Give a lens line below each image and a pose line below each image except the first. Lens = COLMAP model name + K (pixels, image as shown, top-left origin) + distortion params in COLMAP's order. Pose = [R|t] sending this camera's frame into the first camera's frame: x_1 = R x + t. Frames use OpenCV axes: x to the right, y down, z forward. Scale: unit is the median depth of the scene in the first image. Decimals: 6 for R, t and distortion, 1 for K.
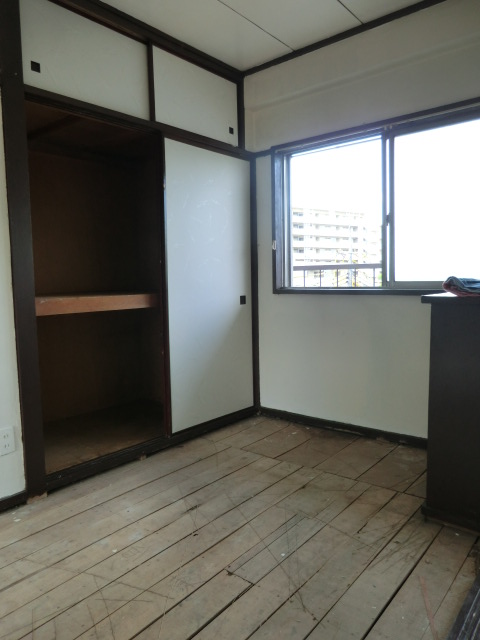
lens RADIAL K [[465.0, 0, 240.0], [0, 465.0, 320.0], [0, 0, 1]] dist [-0.112383, 0.120483]
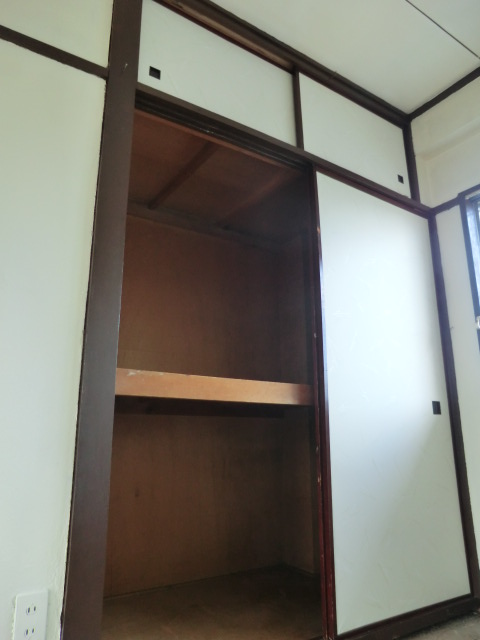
lens RADIAL K [[465.0, 0, 240.0], [0, 465.0, 320.0], [0, 0, 1]] dist [-0.112383, 0.120483]
pose [[0.959037, -0.058903, -0.277090, -0.089217], [-0.038956, 0.941428, -0.334956, 0.080100], [0.280590, 0.332029, 0.900570, 0.363445]]
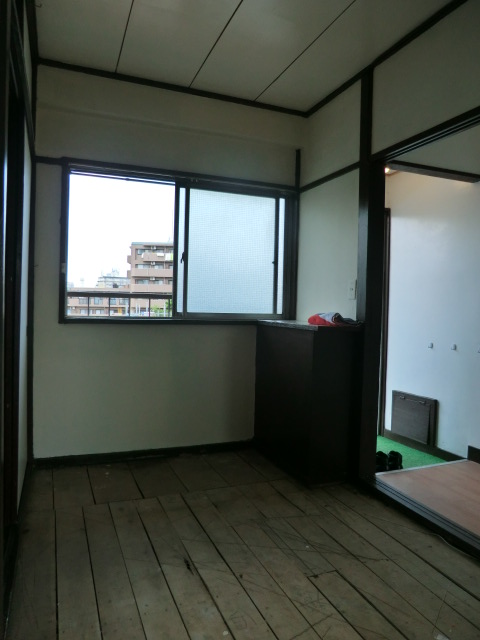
lens RADIAL K [[465.0, 0, 240.0], [0, 465.0, 320.0], [0, 0, 1]] dist [-0.112383, 0.120483]
pose [[0.463343, 0.008445, 0.886139, -0.633193], [0.046060, 0.998373, -0.033599, -0.021174], [-0.884981, 0.056384, 0.462201, 0.357268]]
